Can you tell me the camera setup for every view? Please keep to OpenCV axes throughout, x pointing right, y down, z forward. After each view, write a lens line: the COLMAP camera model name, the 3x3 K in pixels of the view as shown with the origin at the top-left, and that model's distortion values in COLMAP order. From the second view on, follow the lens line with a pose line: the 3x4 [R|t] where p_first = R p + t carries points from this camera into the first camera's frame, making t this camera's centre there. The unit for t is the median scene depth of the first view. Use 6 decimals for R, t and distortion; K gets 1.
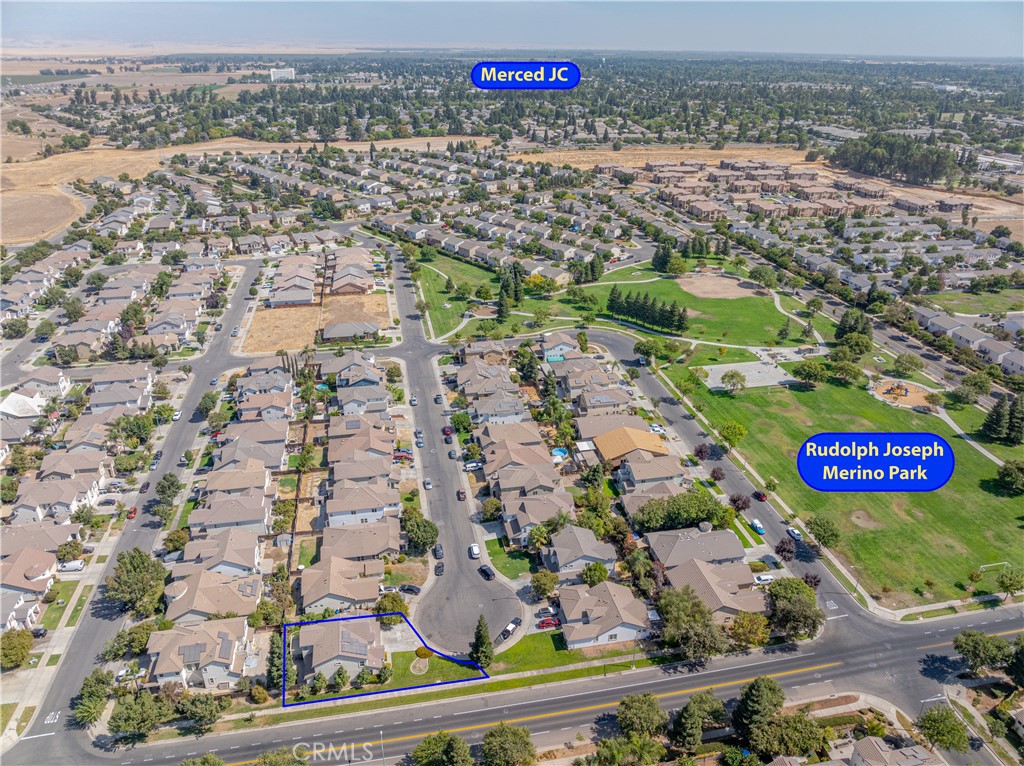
lens RADIAL K [[700.2, 0, 510.6], [0, 700.2, 384.1], [0, 0, 1]] dist [-0.033683, 0.008087]
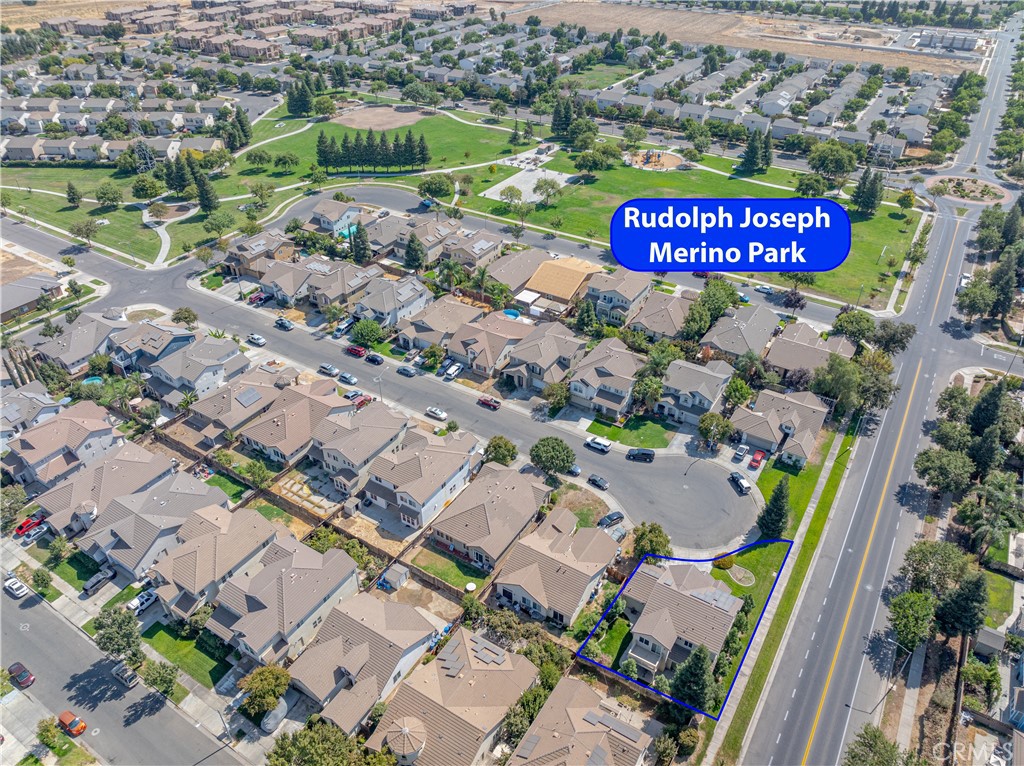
lens RADIAL K [[700.2, 0, 511.9], [0, 700.2, 383.1], [0, 0, 1]] dist [-0.033683, 0.008087]
pose [[0.696635, -0.424173, 0.578599, -0.332752], [0.310526, 0.905308, 0.289811, -0.051091], [-0.646740, -0.022223, 0.762386, 0.279061]]
